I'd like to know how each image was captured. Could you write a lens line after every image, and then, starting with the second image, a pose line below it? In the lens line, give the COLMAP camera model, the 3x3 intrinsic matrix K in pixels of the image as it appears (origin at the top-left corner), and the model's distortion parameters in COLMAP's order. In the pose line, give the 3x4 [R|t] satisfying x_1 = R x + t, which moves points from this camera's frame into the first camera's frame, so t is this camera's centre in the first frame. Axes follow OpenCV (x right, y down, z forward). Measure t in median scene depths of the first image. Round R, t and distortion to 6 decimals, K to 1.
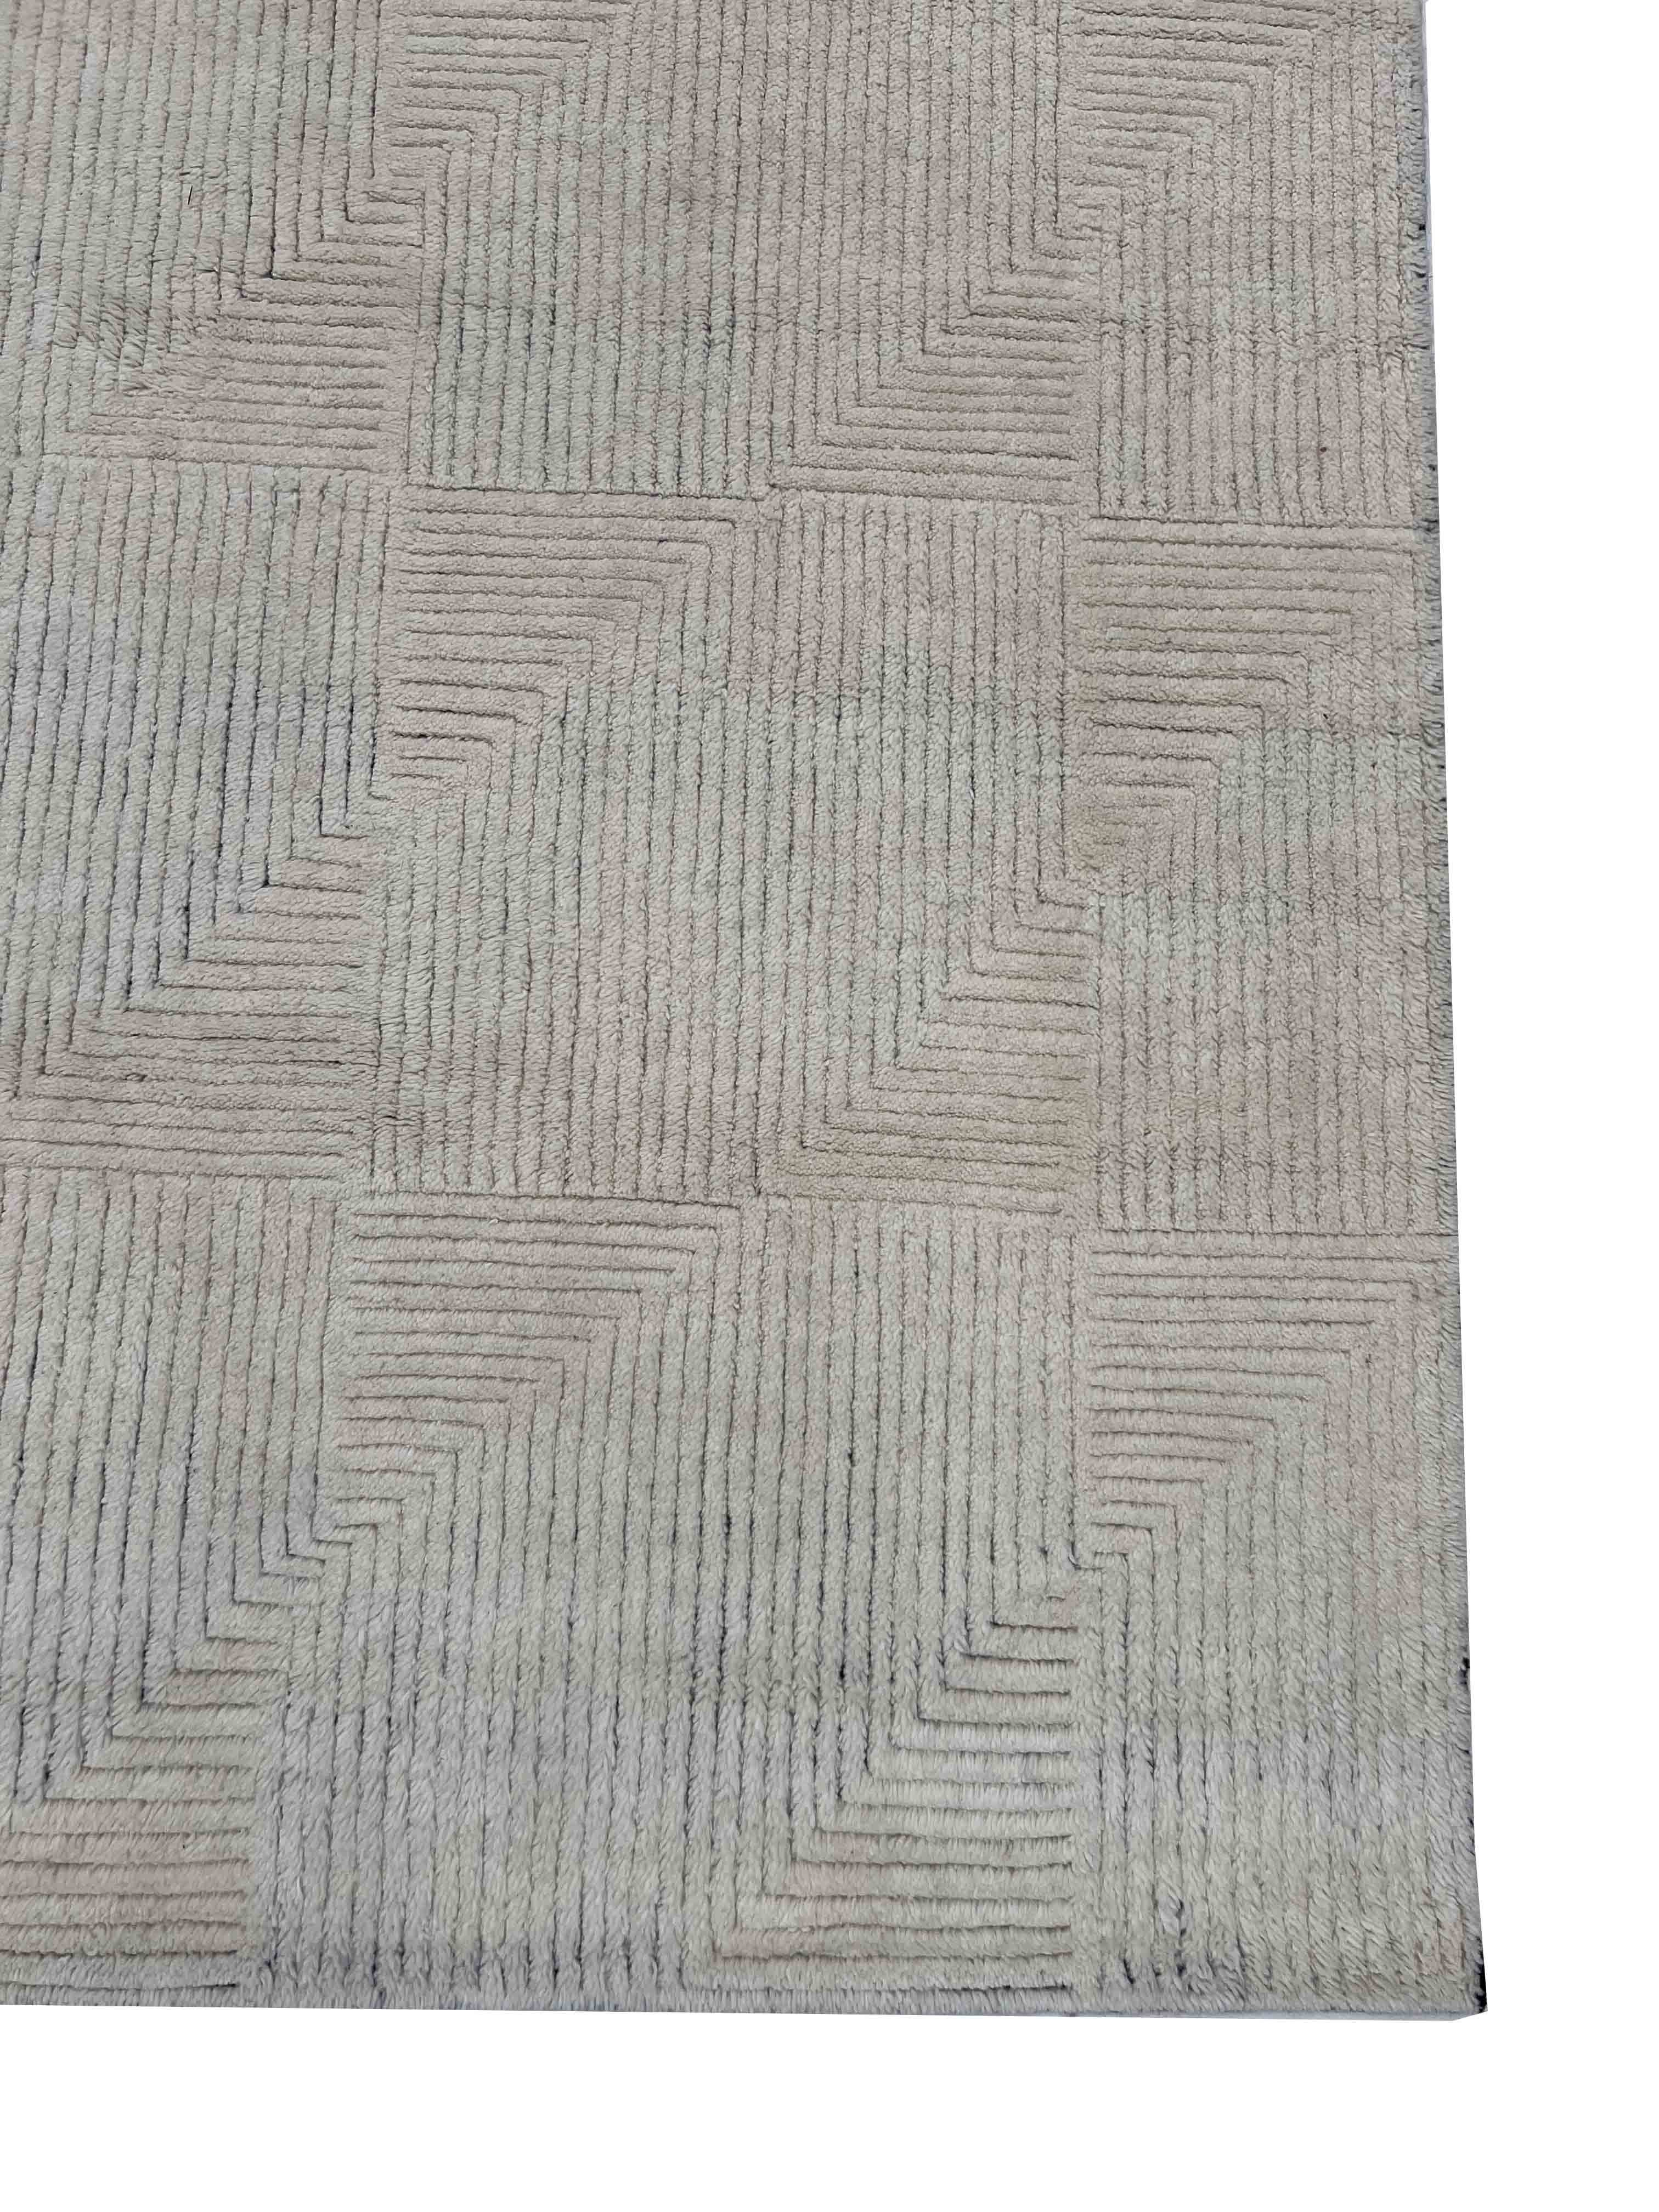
lens RADIAL K [[1690.2, 0, 822.7], [0, 1690.2, 1107.8], [0, 0, 1]] dist [0.043697, -0.047631]
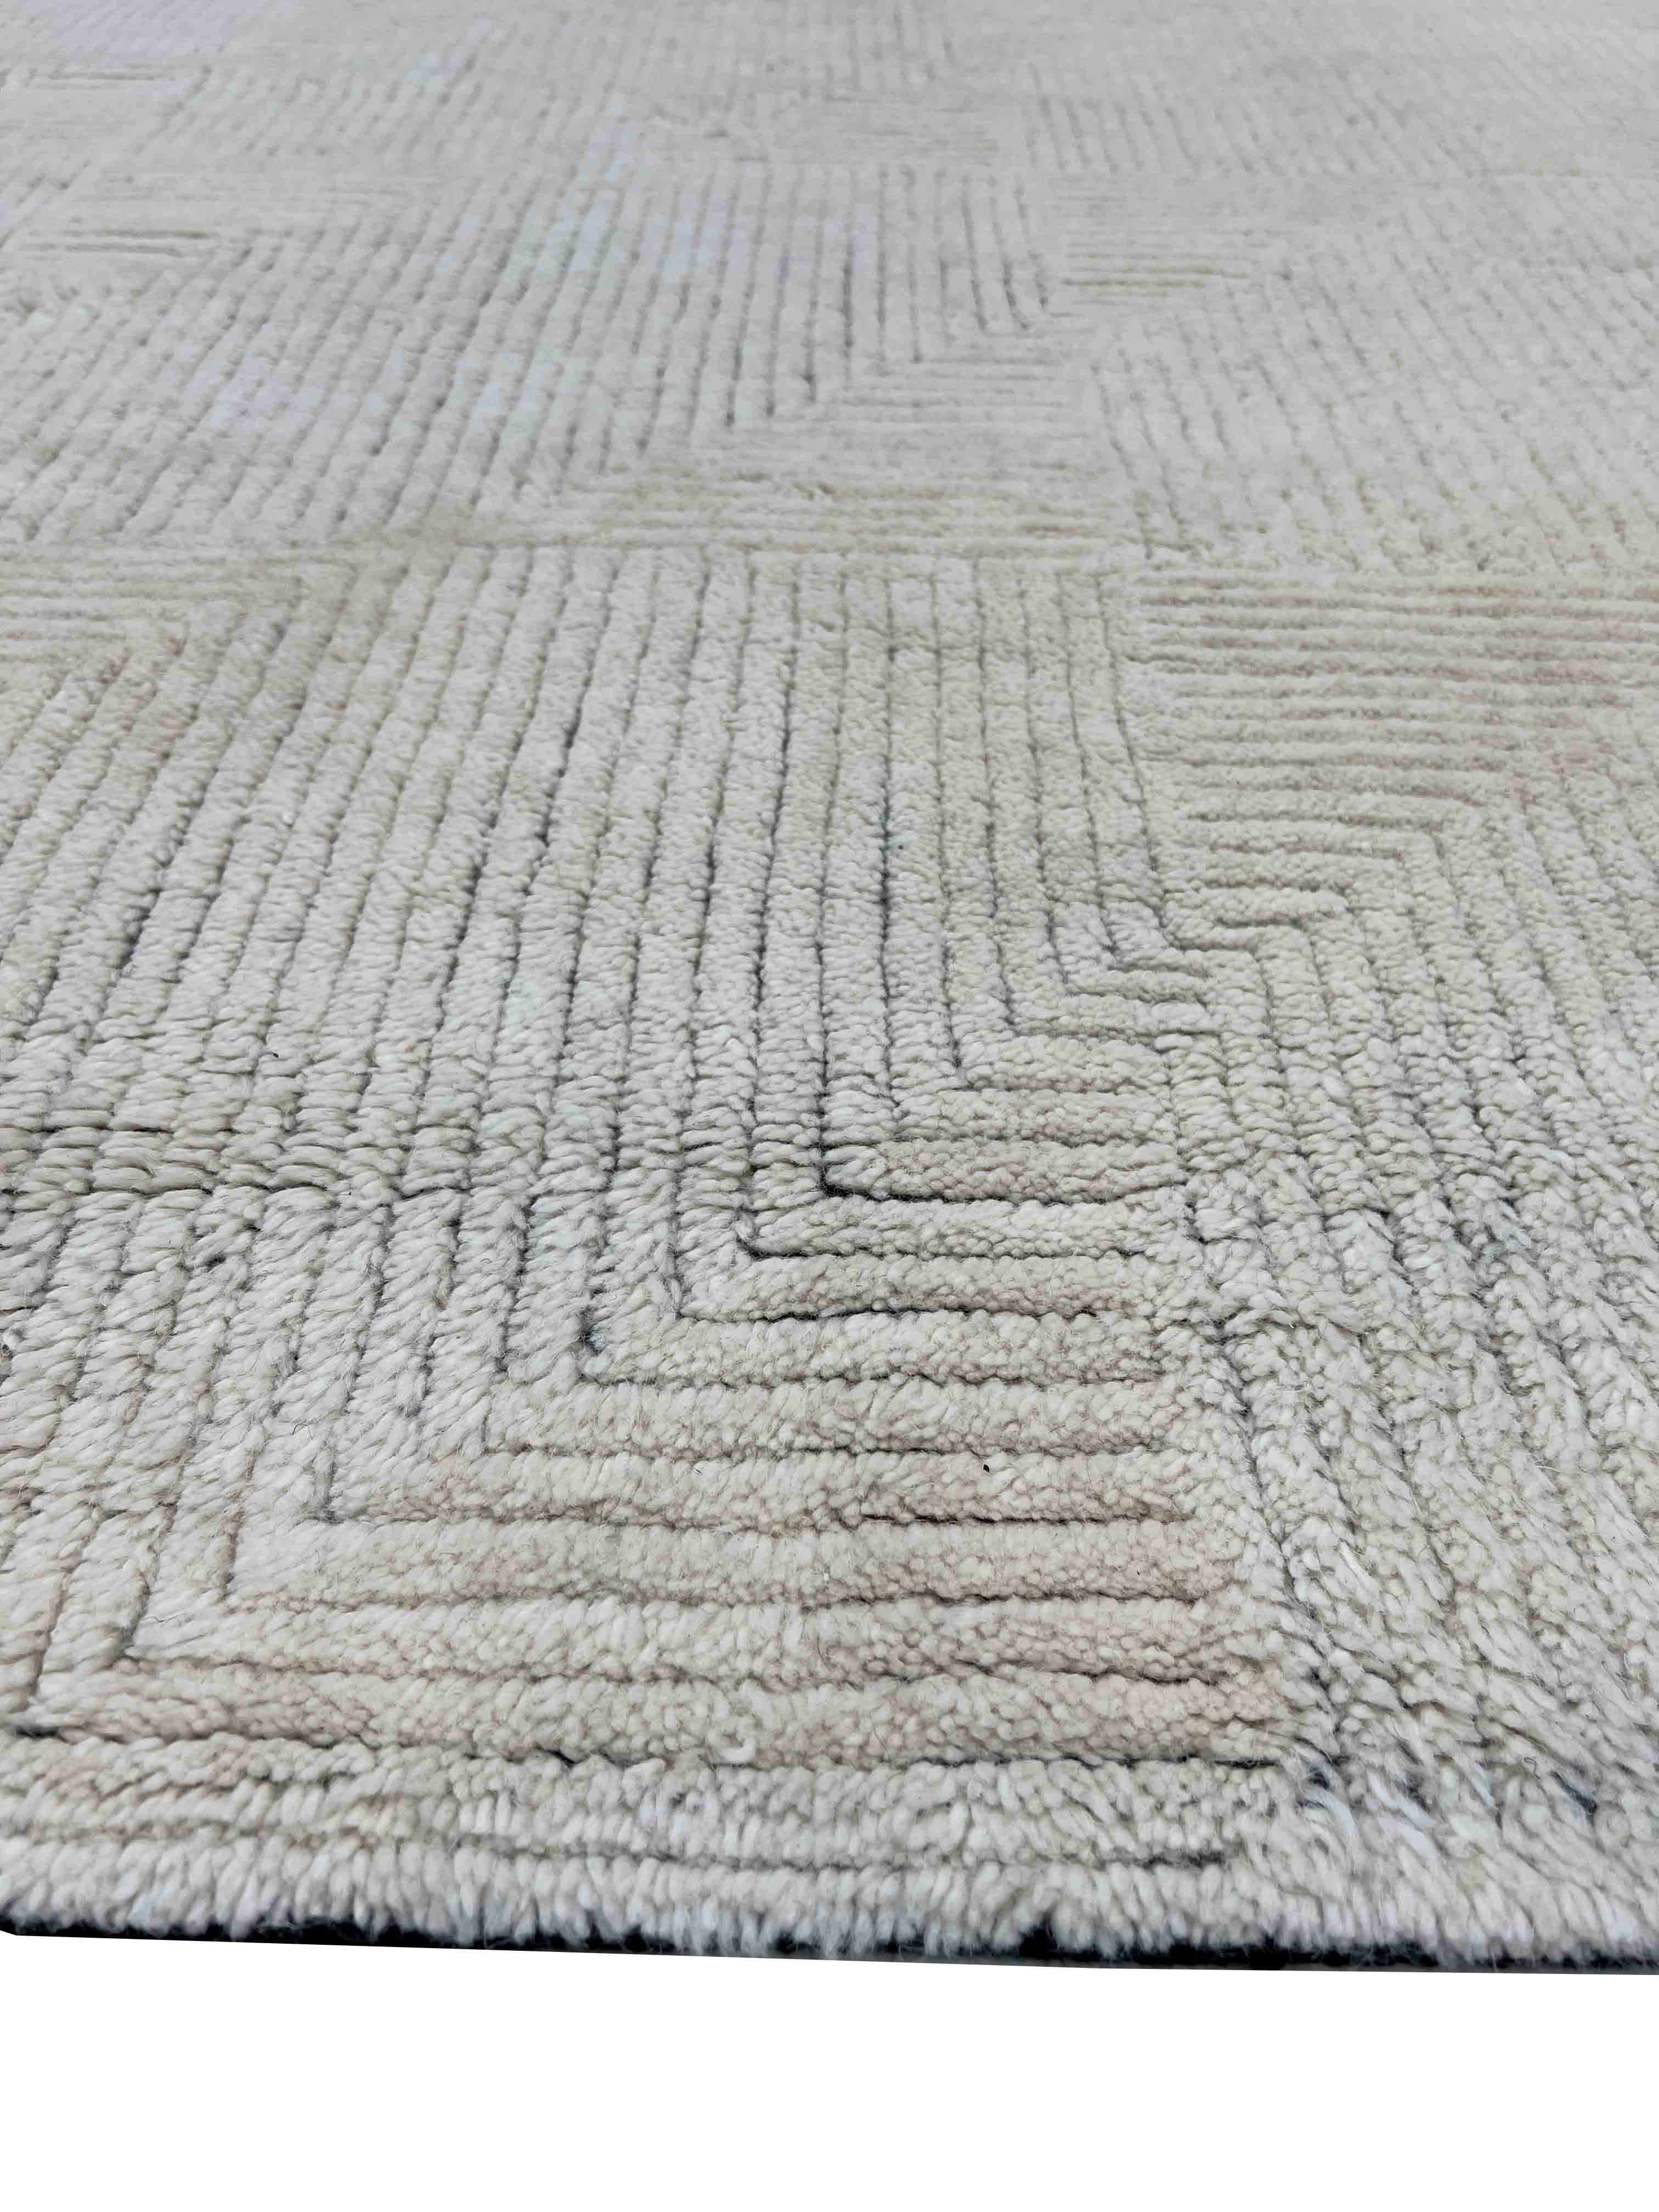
lens RADIAL K [[1690.2, 0, 822.7], [0, 1690.2, 1107.8], [0, 0, 1]] dist [0.043697, -0.047631]
pose [[0.999770, -0.019958, -0.007815, -0.375678], [0.011335, 0.801771, -0.597524, 0.538030], [0.018192, 0.597298, 0.801813, 0.638891]]
